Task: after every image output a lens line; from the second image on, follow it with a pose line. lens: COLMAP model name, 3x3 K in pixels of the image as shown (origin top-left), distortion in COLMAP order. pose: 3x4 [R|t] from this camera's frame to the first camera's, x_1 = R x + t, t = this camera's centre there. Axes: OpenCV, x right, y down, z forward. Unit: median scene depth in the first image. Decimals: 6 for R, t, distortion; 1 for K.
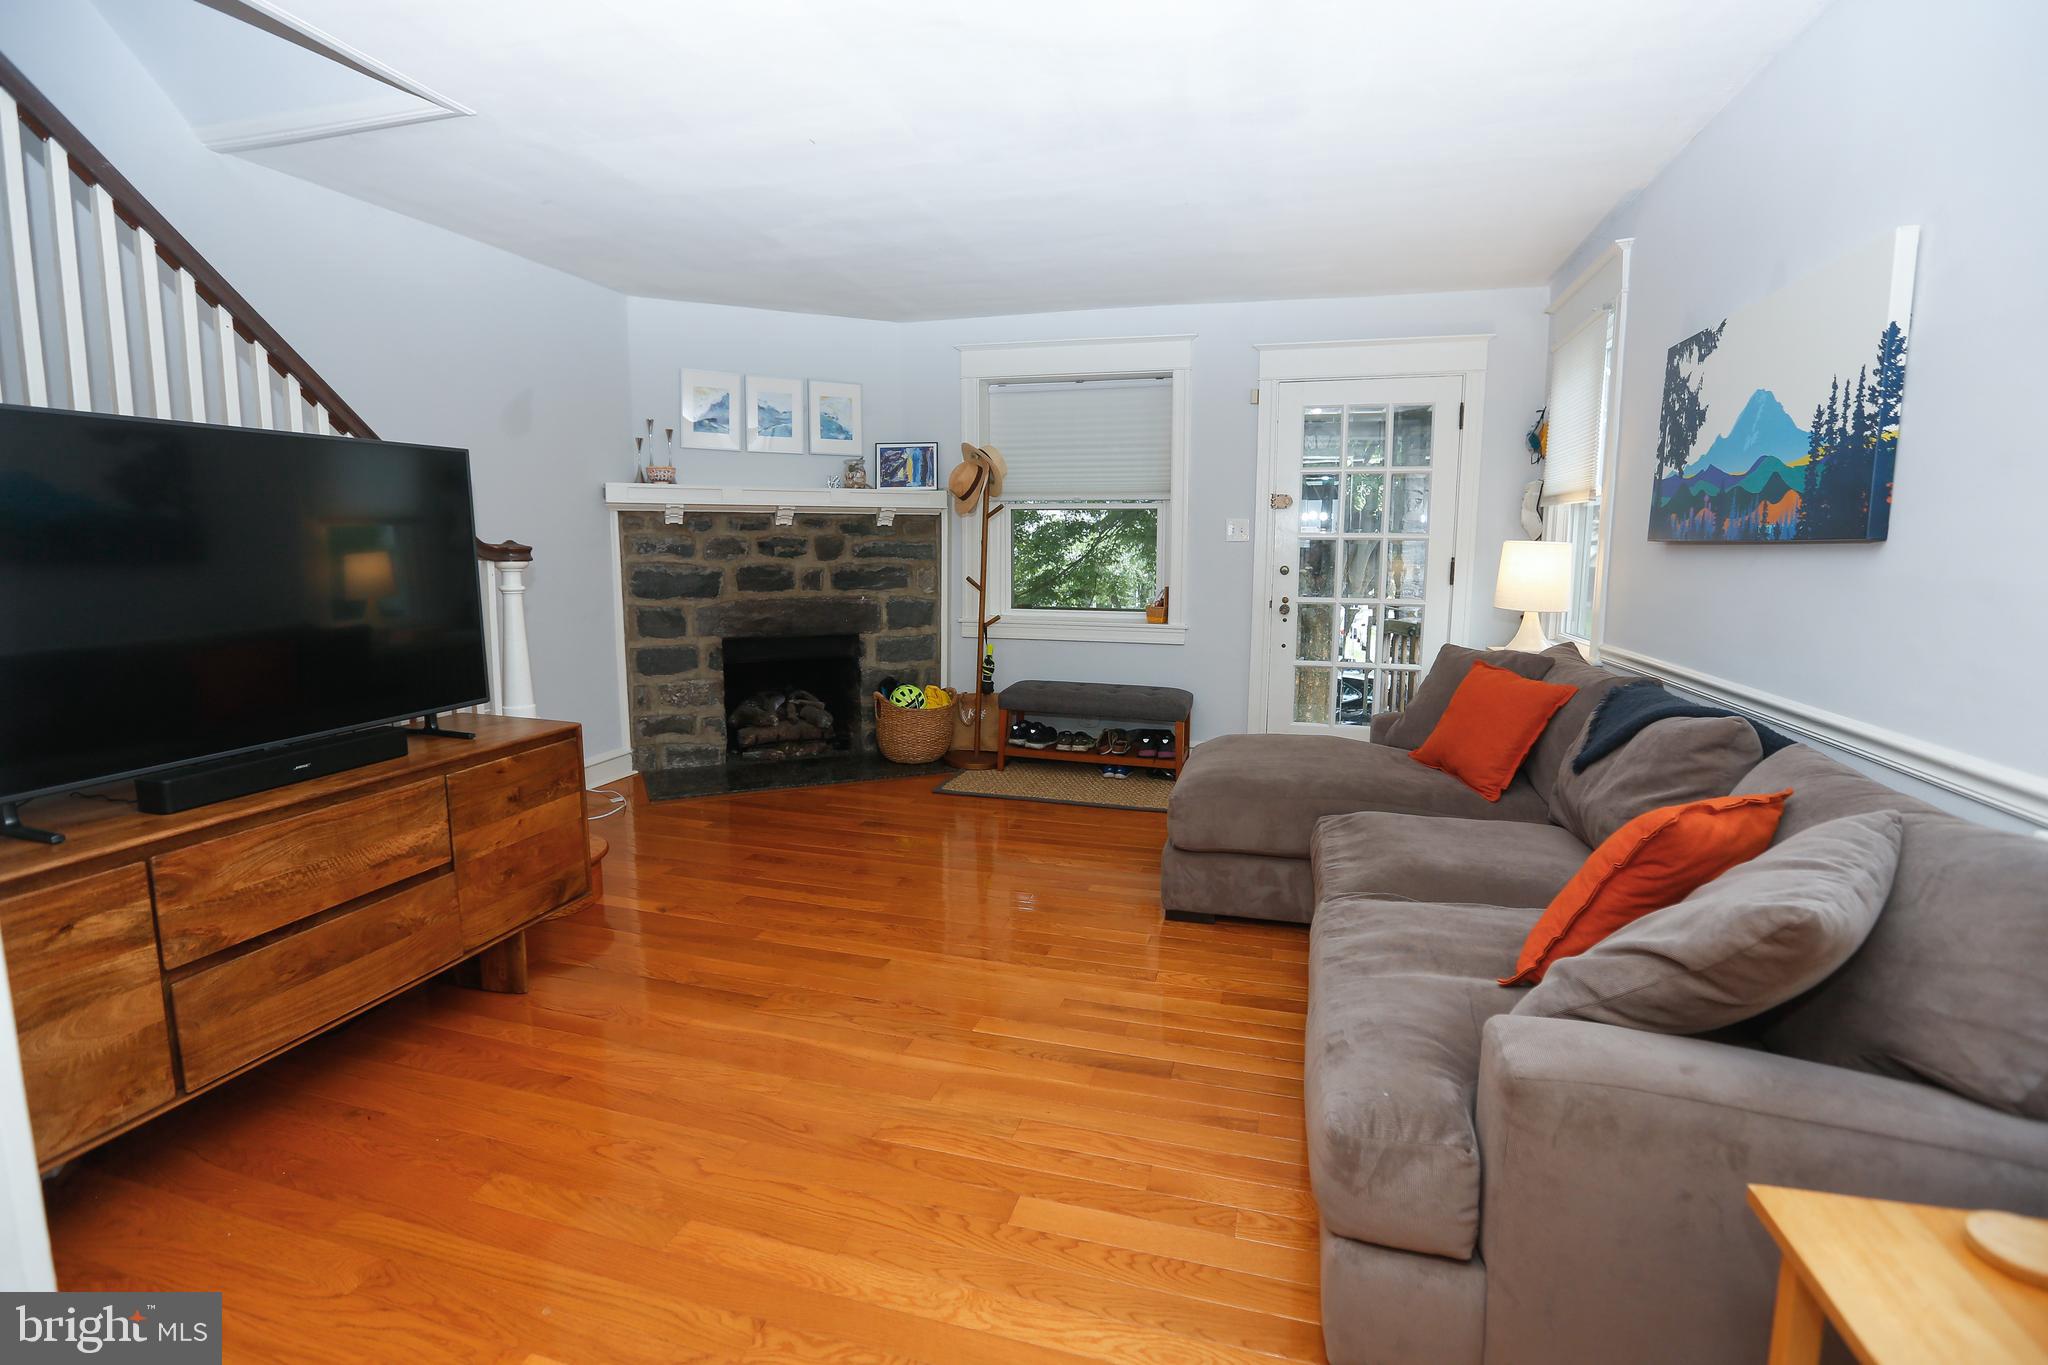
lens RADIAL K [[970.4, 0, 1019.2], [0, 970.4, 676.4], [0, 0, 1]] dist [-0.059011, 0.033063]
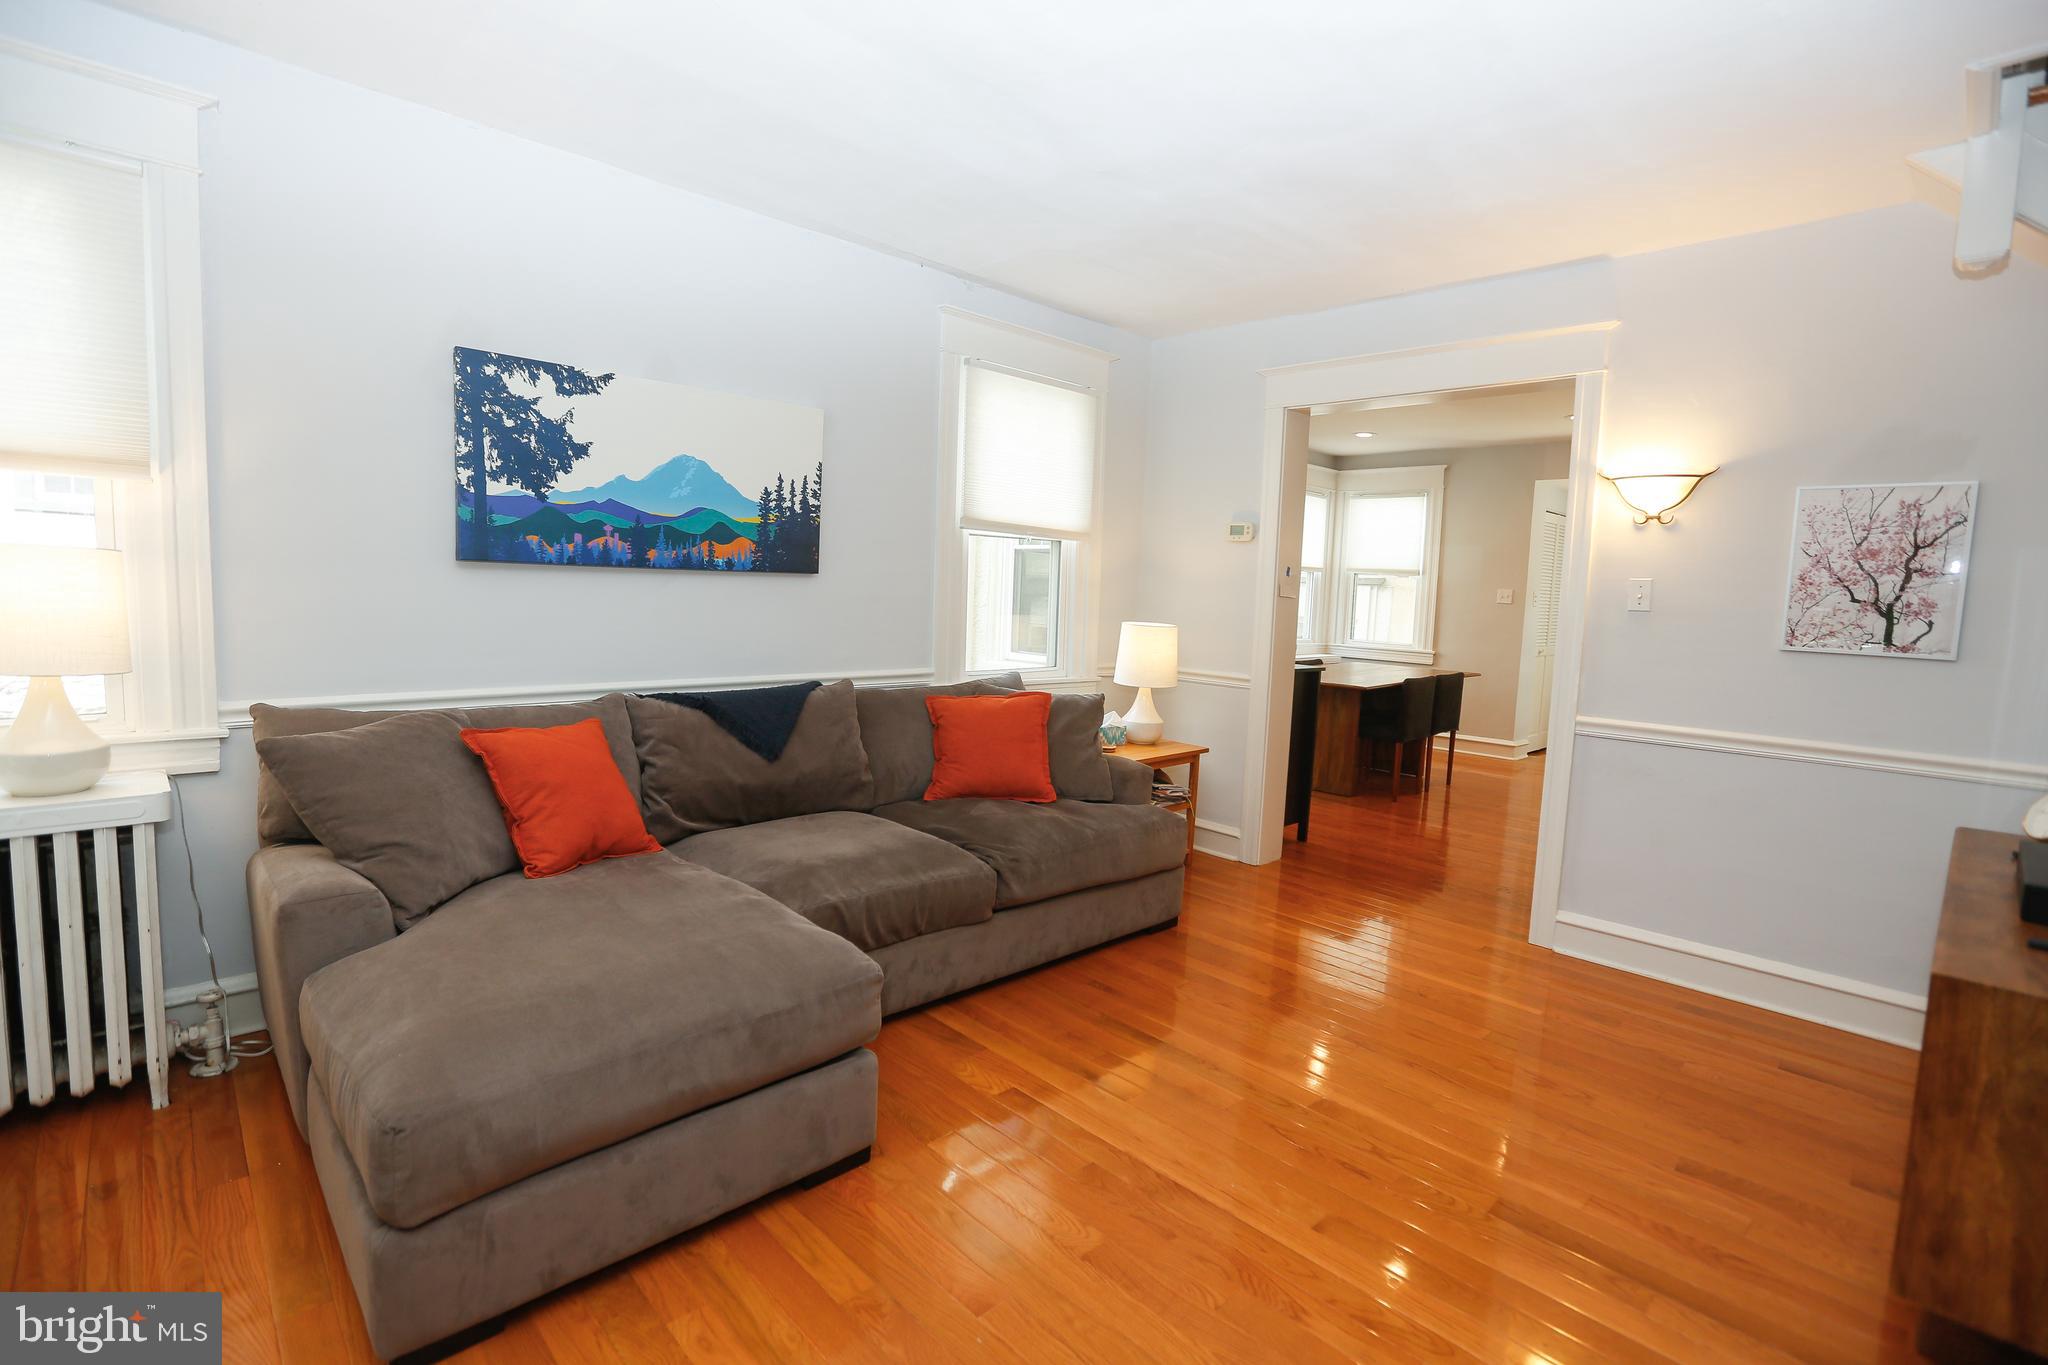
lens RADIAL K [[970.4, 0, 1019.2], [0, 970.4, 676.4], [0, 0, 1]] dist [-0.059011, 0.033063]
pose [[-0.864078, -0.086174, 0.495927, -0.143995], [0.026037, 0.976266, 0.215004, -0.127783], [-0.502685, 0.198693, -0.841326, 0.900382]]
